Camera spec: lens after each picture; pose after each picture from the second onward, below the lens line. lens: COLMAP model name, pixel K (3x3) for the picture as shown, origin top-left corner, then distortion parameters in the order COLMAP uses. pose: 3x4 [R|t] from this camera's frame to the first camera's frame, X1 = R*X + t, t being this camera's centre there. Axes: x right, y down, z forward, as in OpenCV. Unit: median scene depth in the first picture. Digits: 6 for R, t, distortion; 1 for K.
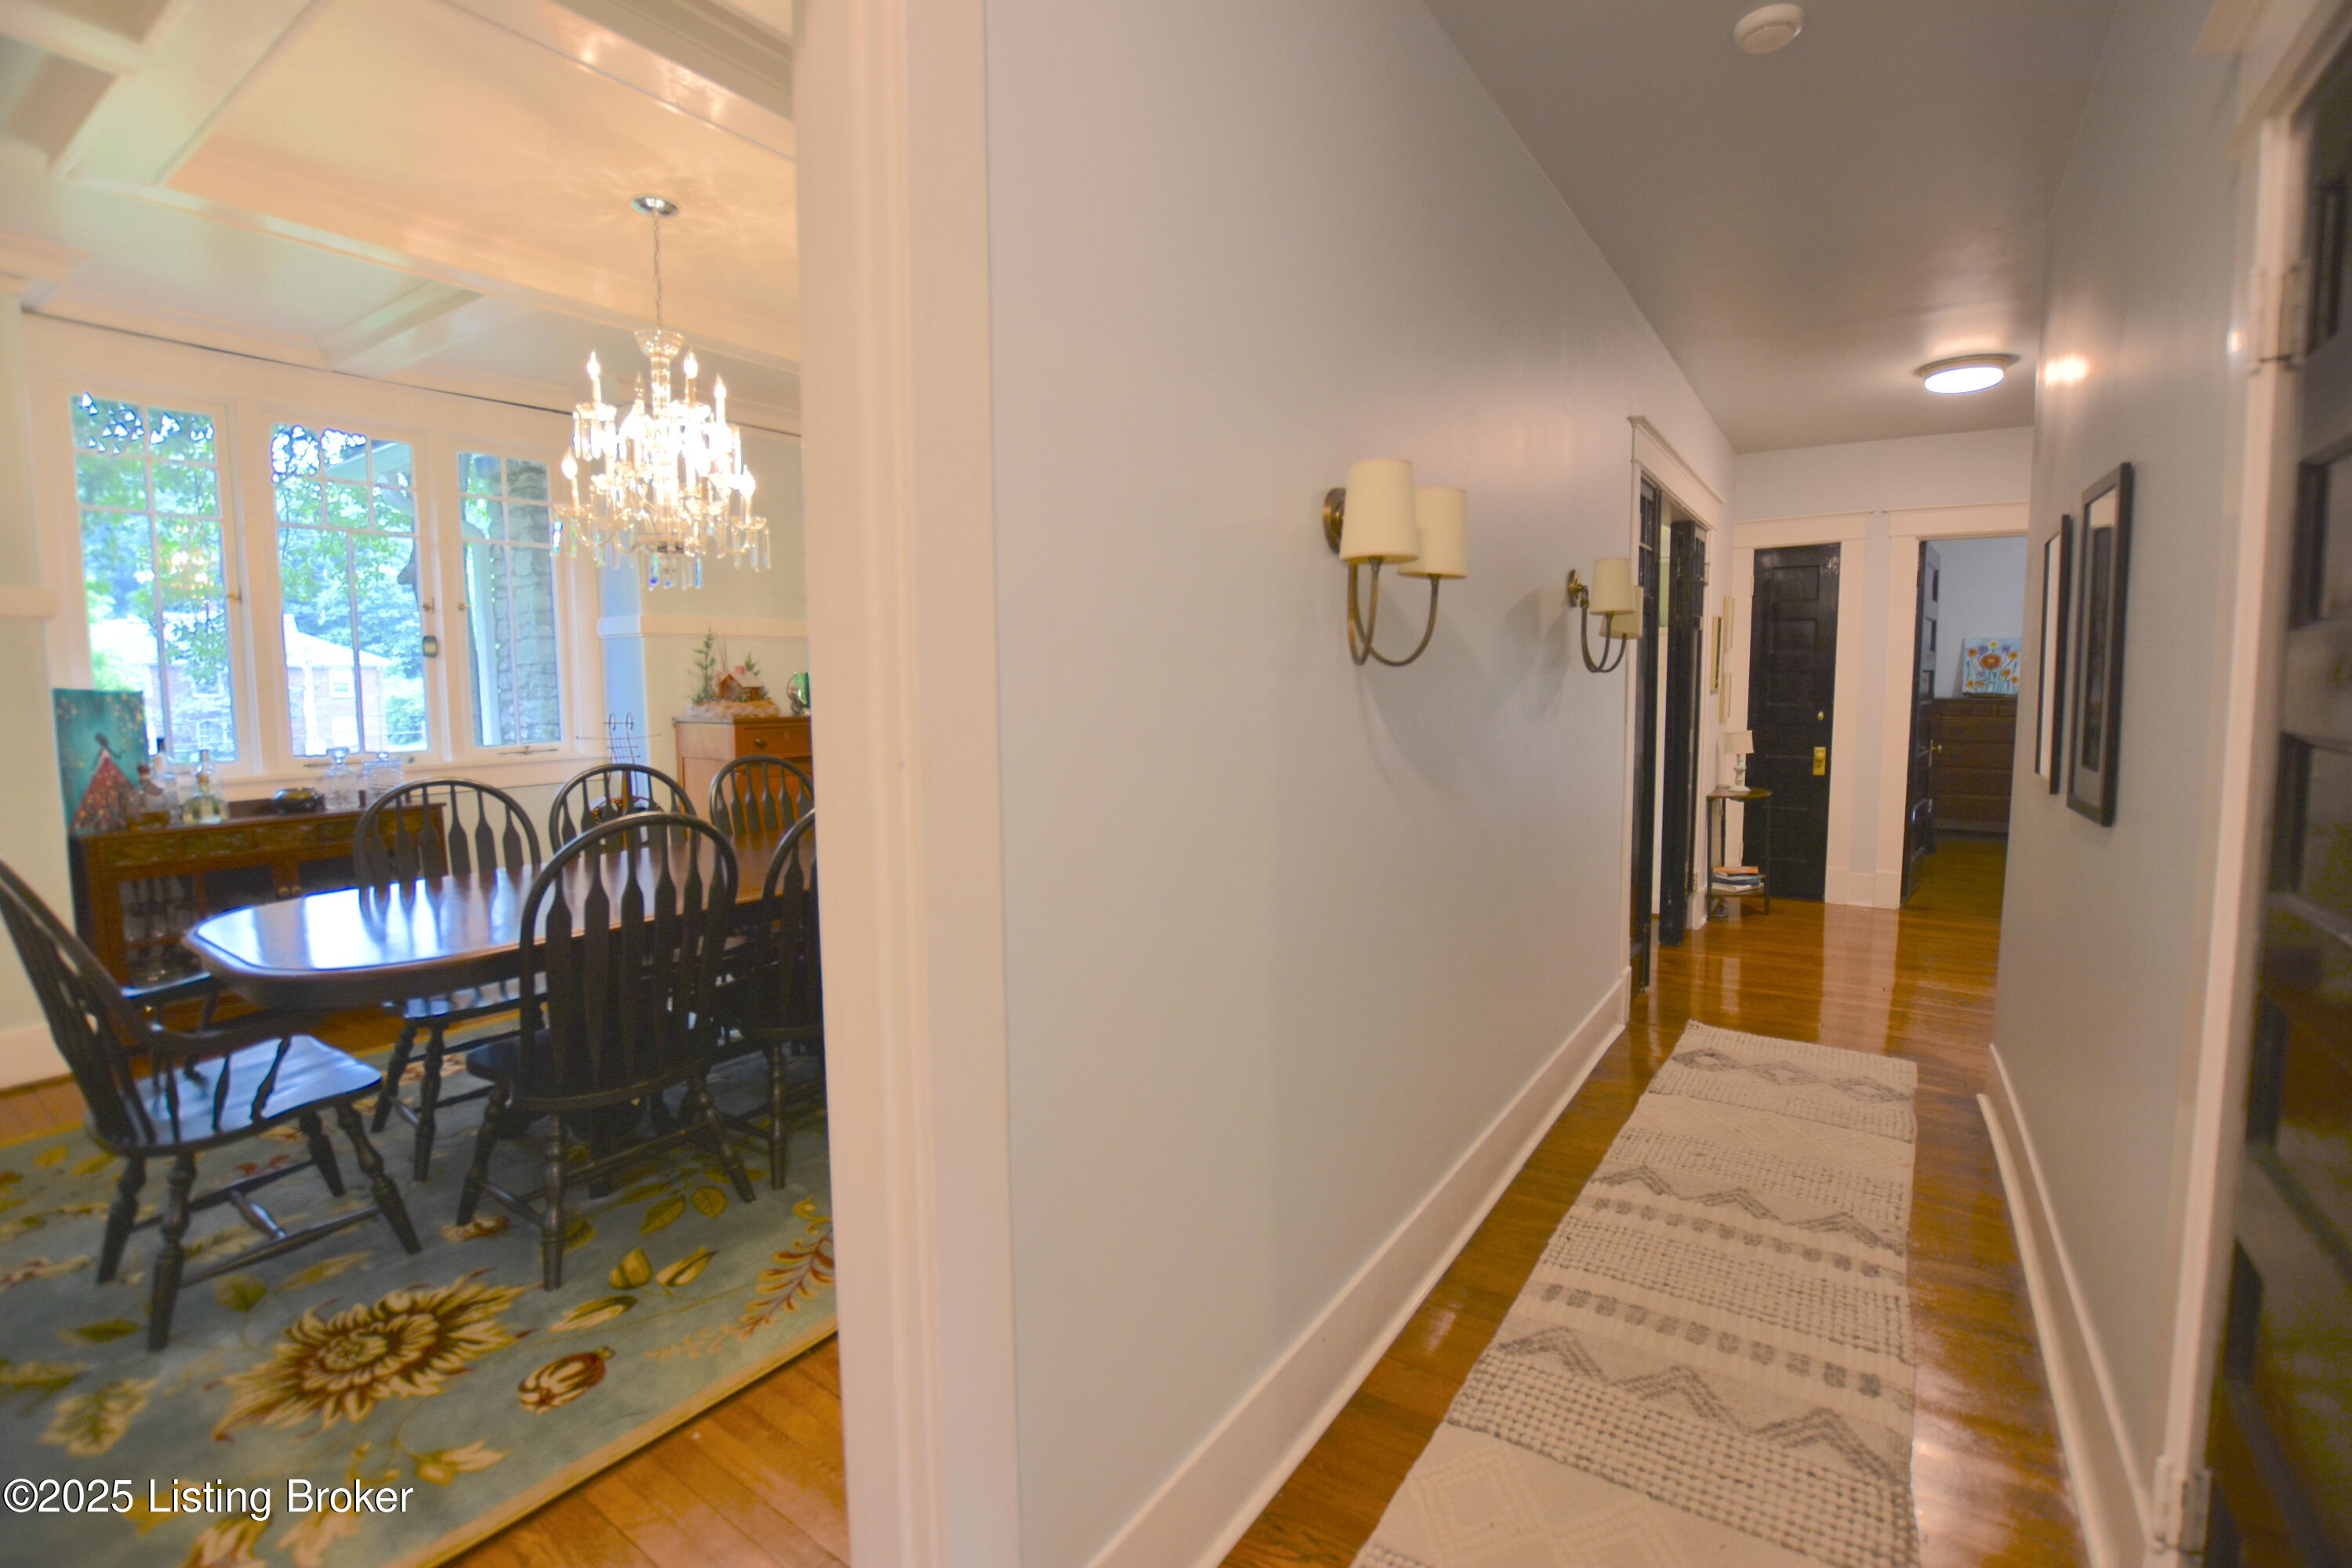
lens RADIAL K [[1036.8, 0, 1182.2], [0, 1036.8, 765.2], [0, 0, 1]] dist [-0.032257, 0.005292]
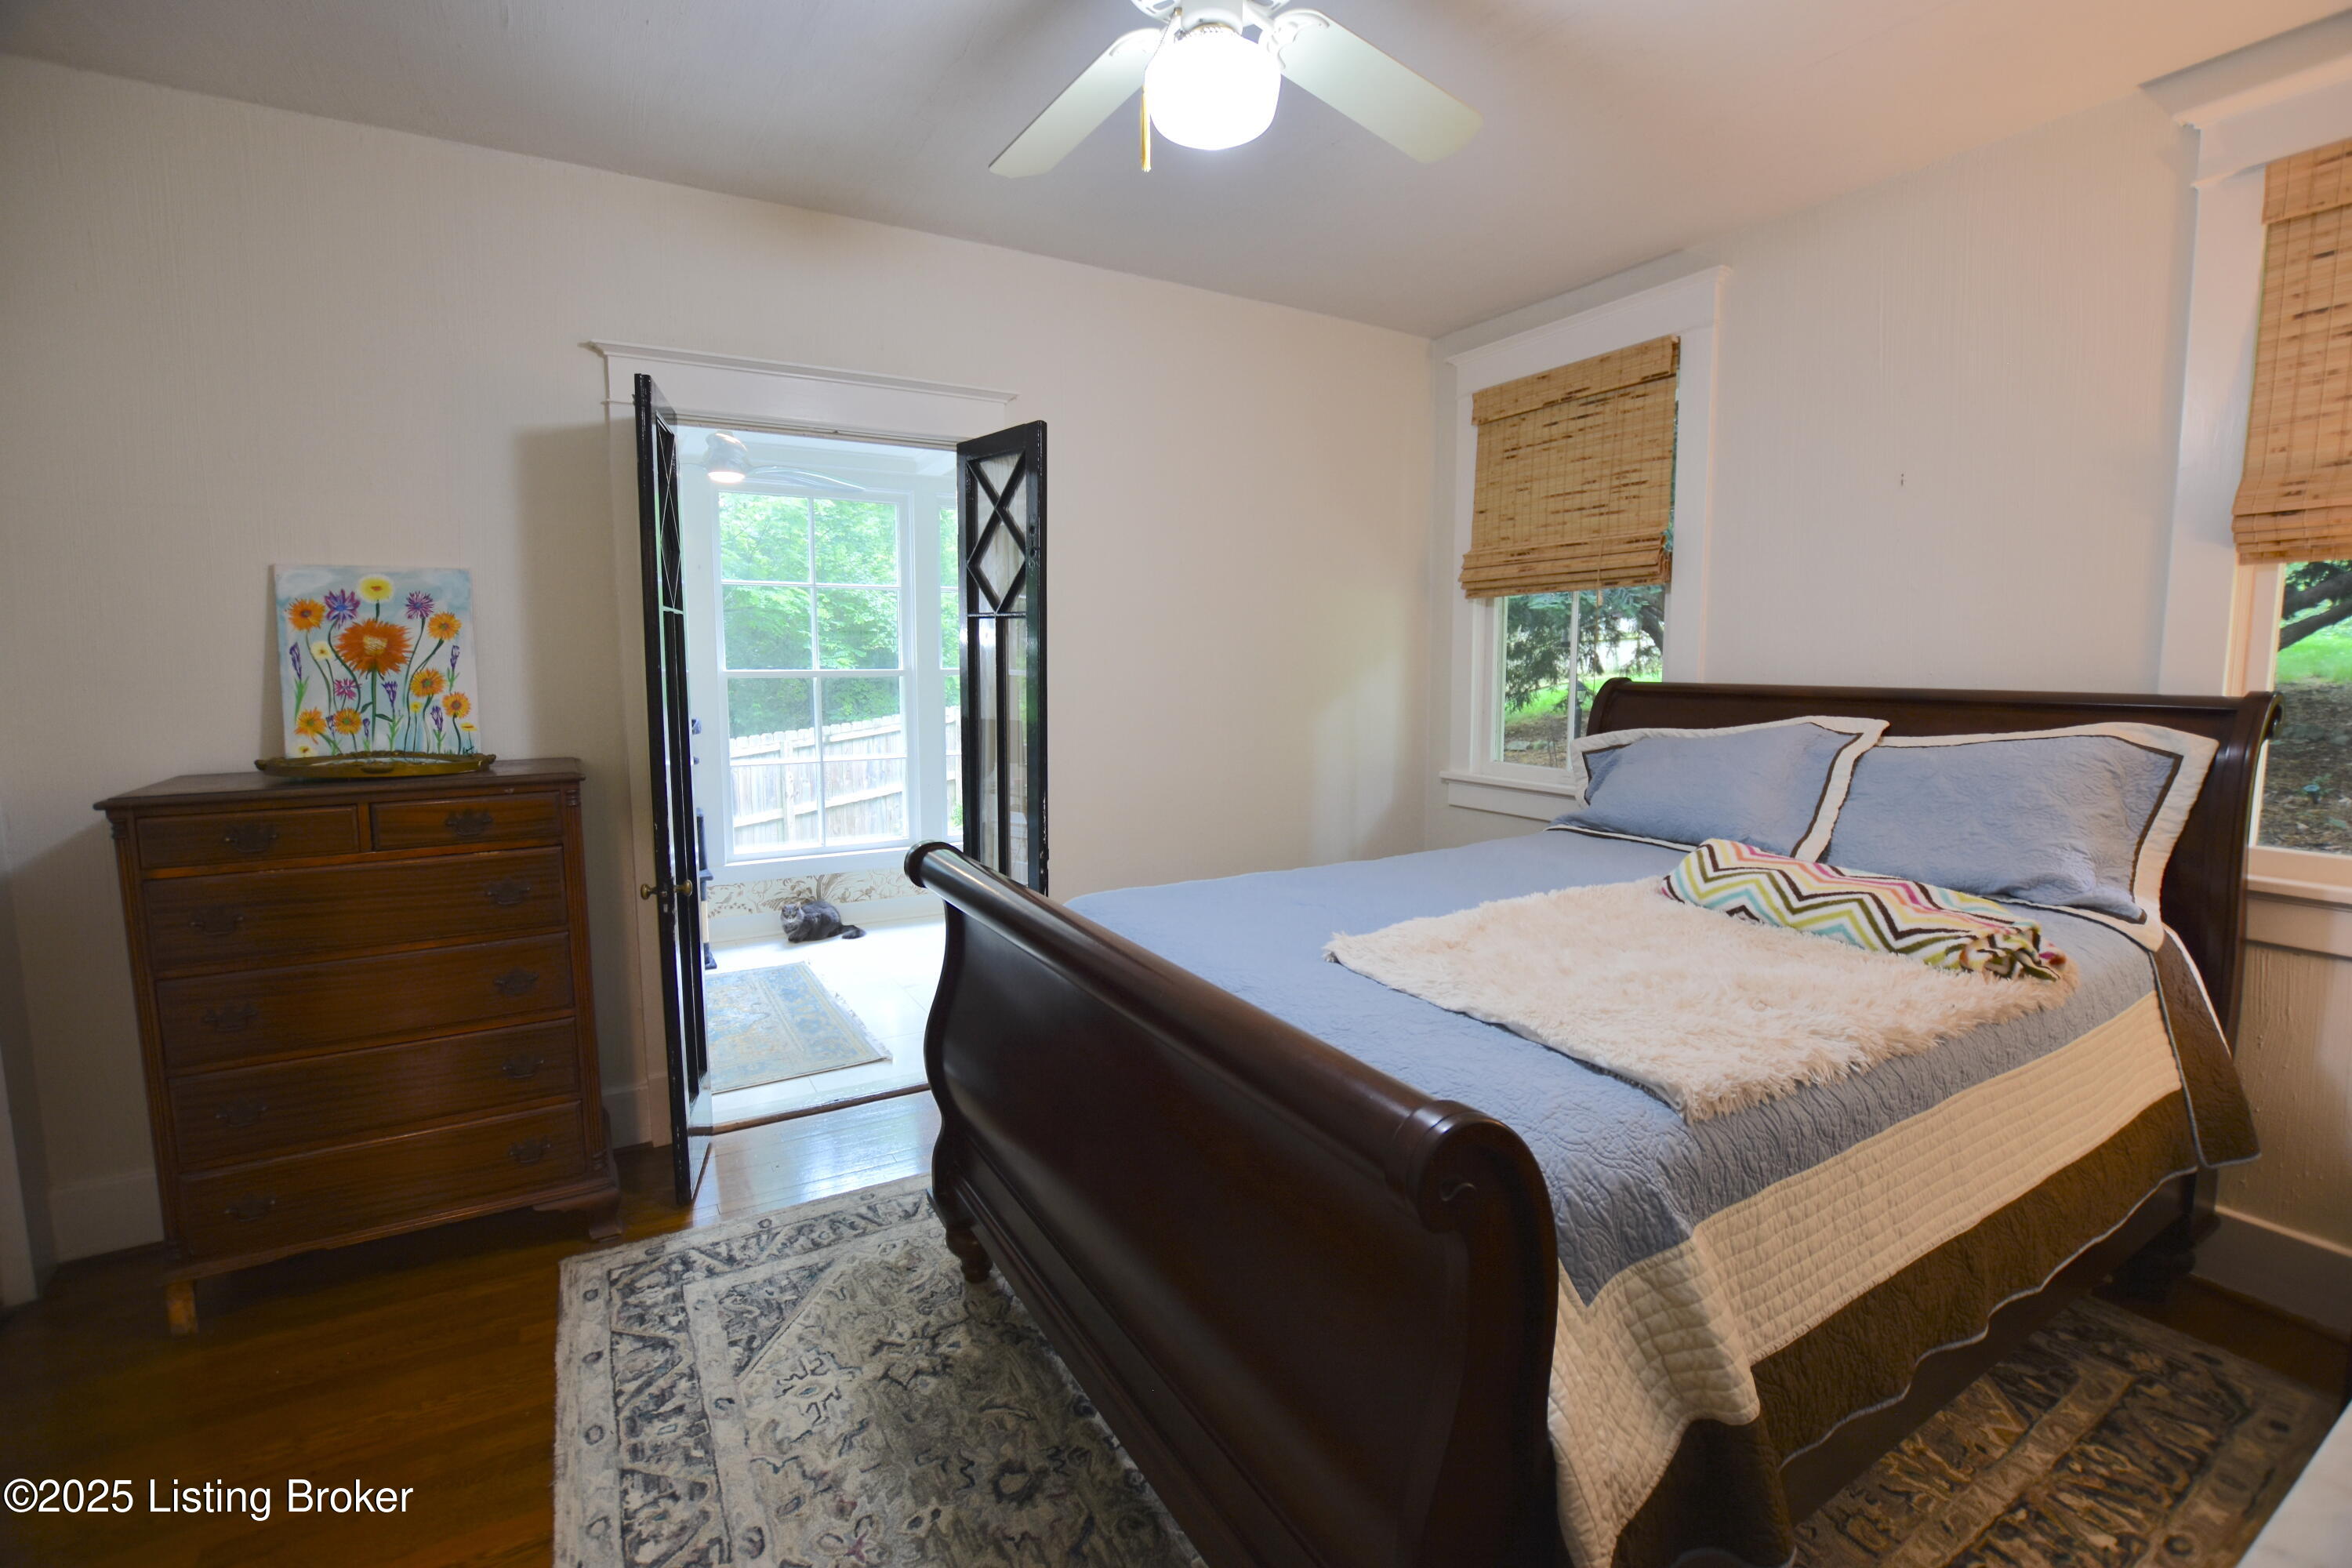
lens RADIAL K [[1036.8, 0, 1185.3], [0, 1036.8, 772.8], [0, 0, 1]] dist [-0.032257, 0.005292]
pose [[0.427425, -0.099253, 0.898586, 0.874879], [0.075194, 0.994414, 0.074070, -0.096928], [-0.900918, 0.035909, 0.432501, 0.922506]]
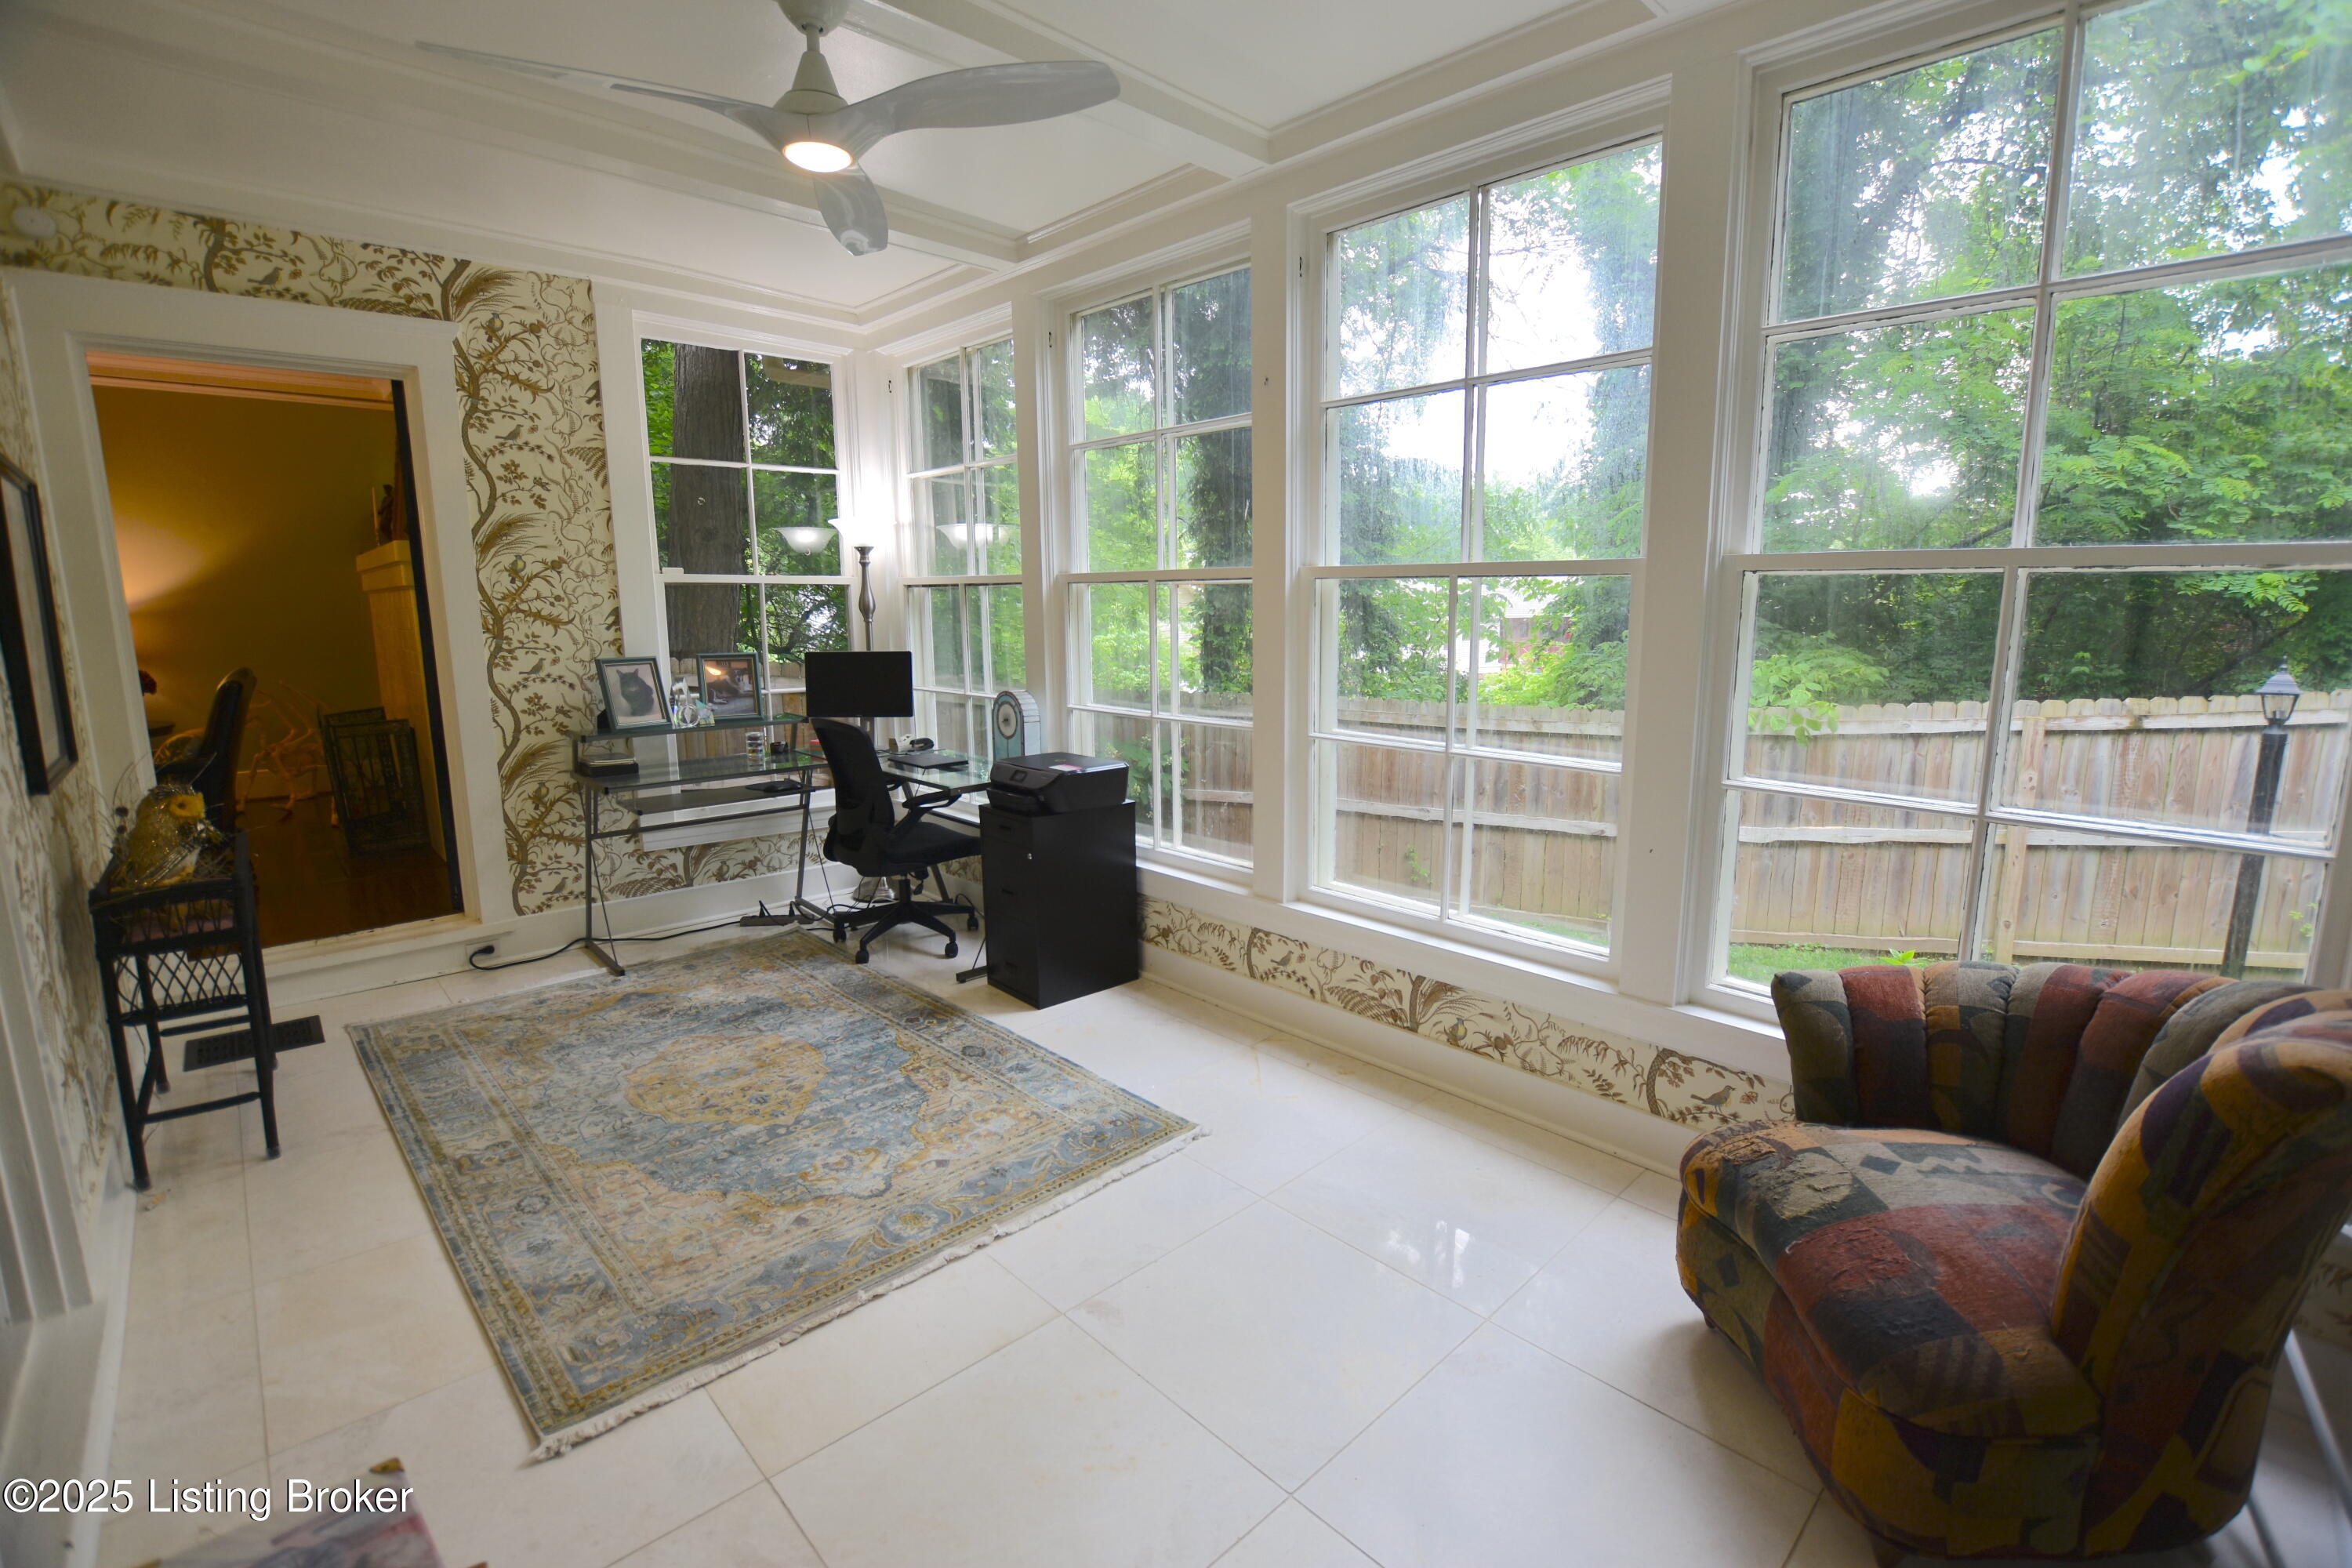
lens RADIAL K [[1036.8, 0, 1189.1], [0, 1036.8, 777.0], [0, 0, 1]] dist [-0.032257, 0.005292]
pose [[0.980134, 0.030458, -0.195983, 1.603461], [-0.014618, 0.996544, 0.081770, -0.086964], [0.197797, -0.077280, 0.977192, 1.170631]]
